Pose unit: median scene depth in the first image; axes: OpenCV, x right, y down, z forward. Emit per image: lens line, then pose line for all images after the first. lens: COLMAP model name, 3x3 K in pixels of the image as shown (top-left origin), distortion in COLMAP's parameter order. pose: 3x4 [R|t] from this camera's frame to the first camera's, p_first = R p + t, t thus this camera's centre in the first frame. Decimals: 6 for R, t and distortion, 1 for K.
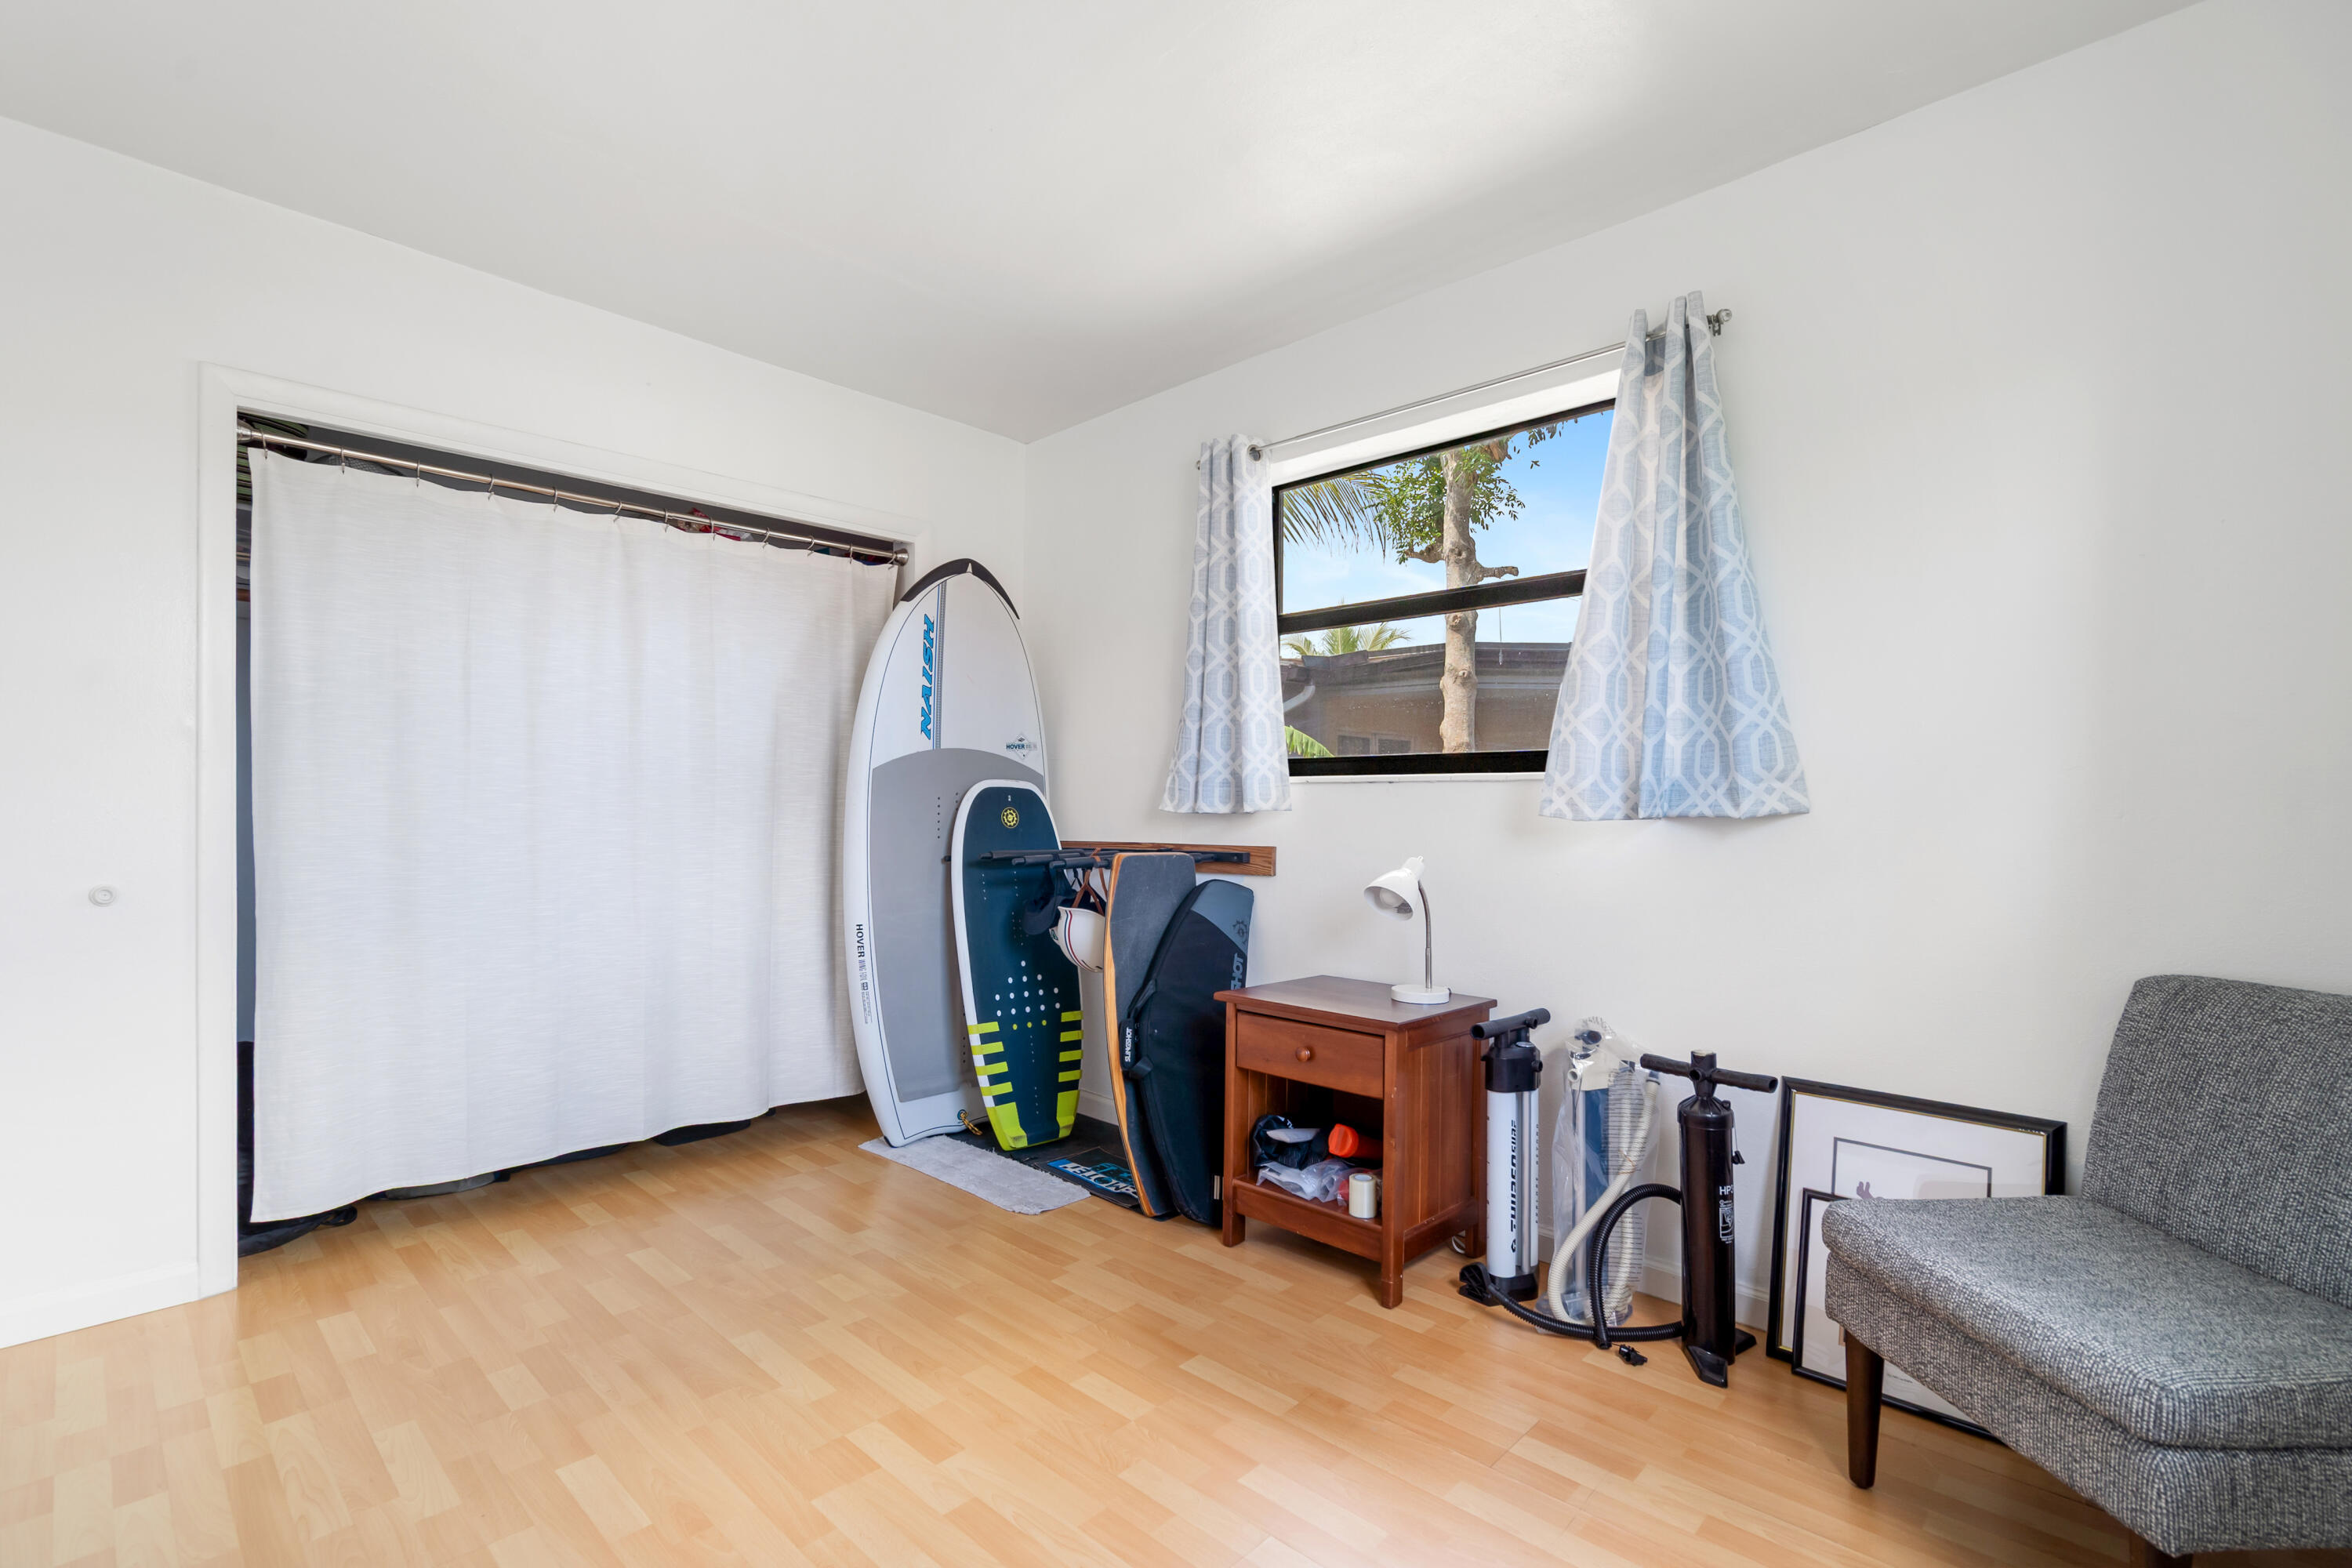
lens RADIAL K [[1086.4, 0, 1156.5], [0, 1086.4, 789.7], [0, 0, 1]] dist [0.002836, 0.001492]
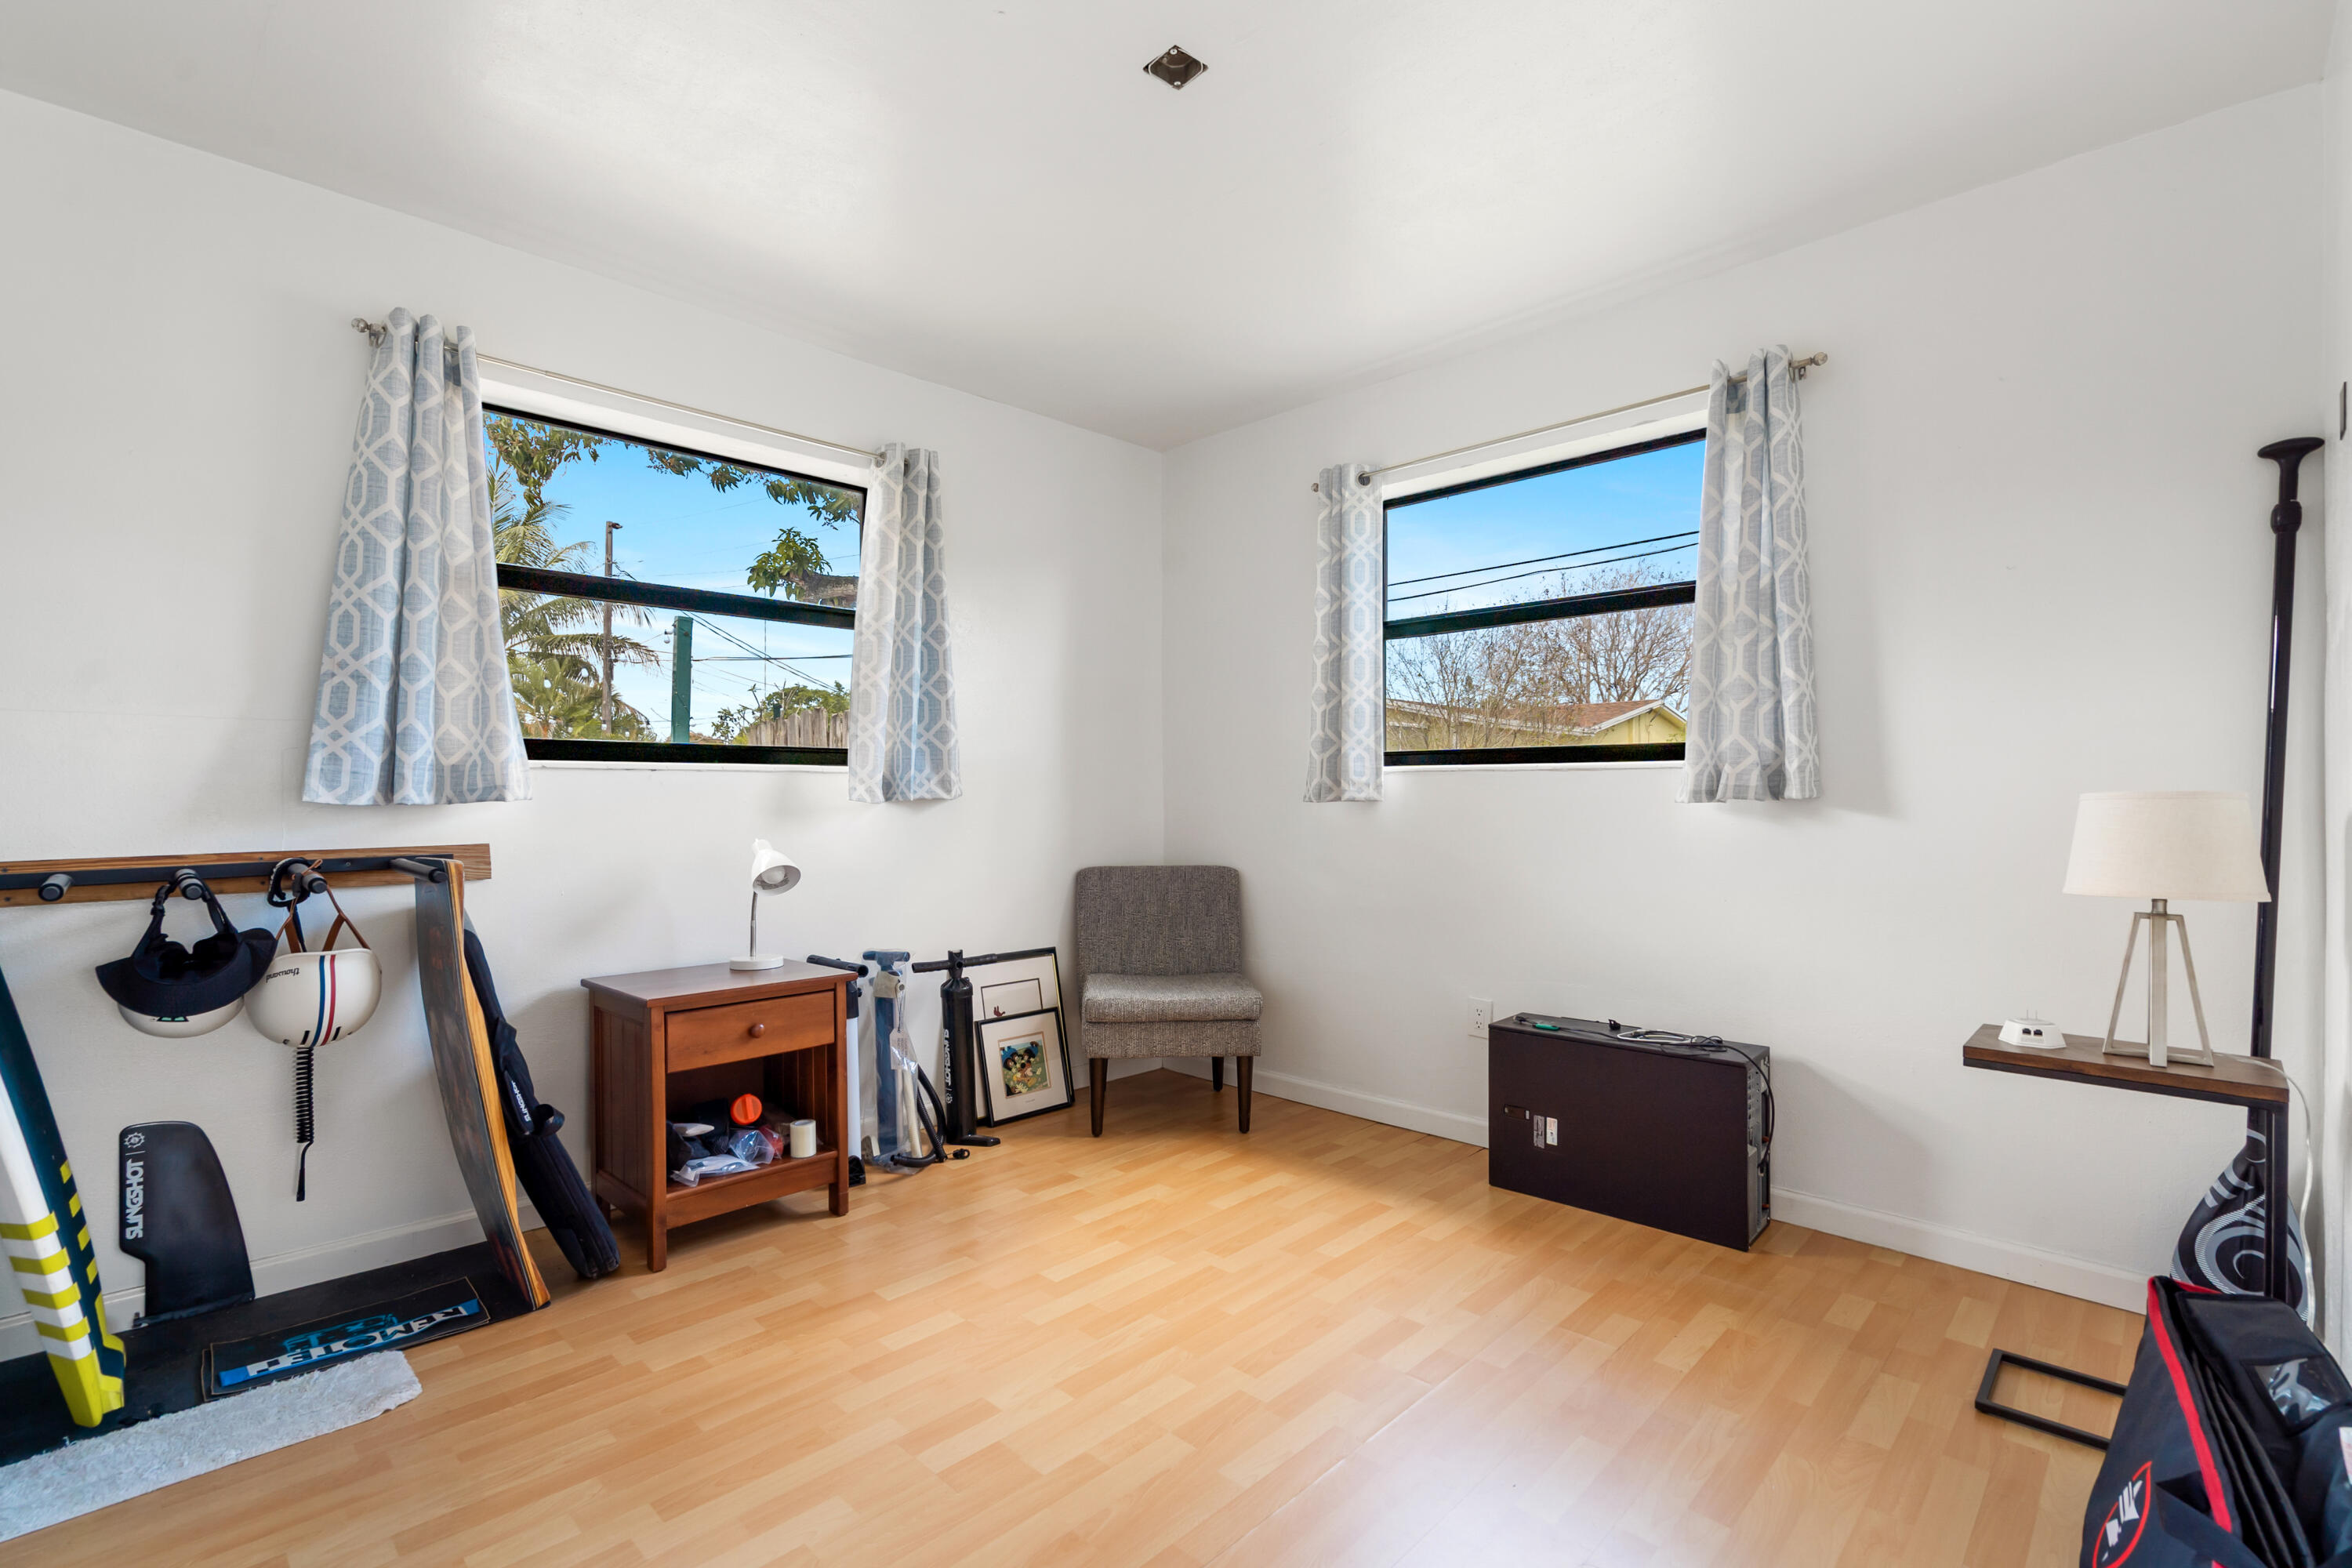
lens RADIAL K [[1086.4, 0, 1175.0], [0, 1086.4, 790.0], [0, 0, 1]] dist [0.002836, 0.001492]
pose [[-0.009029, -0.000828, 0.999959, -0.929982], [-0.010166, 0.999948, 0.000736, 0.007311], [-0.999908, -0.010159, -0.009037, 0.621398]]
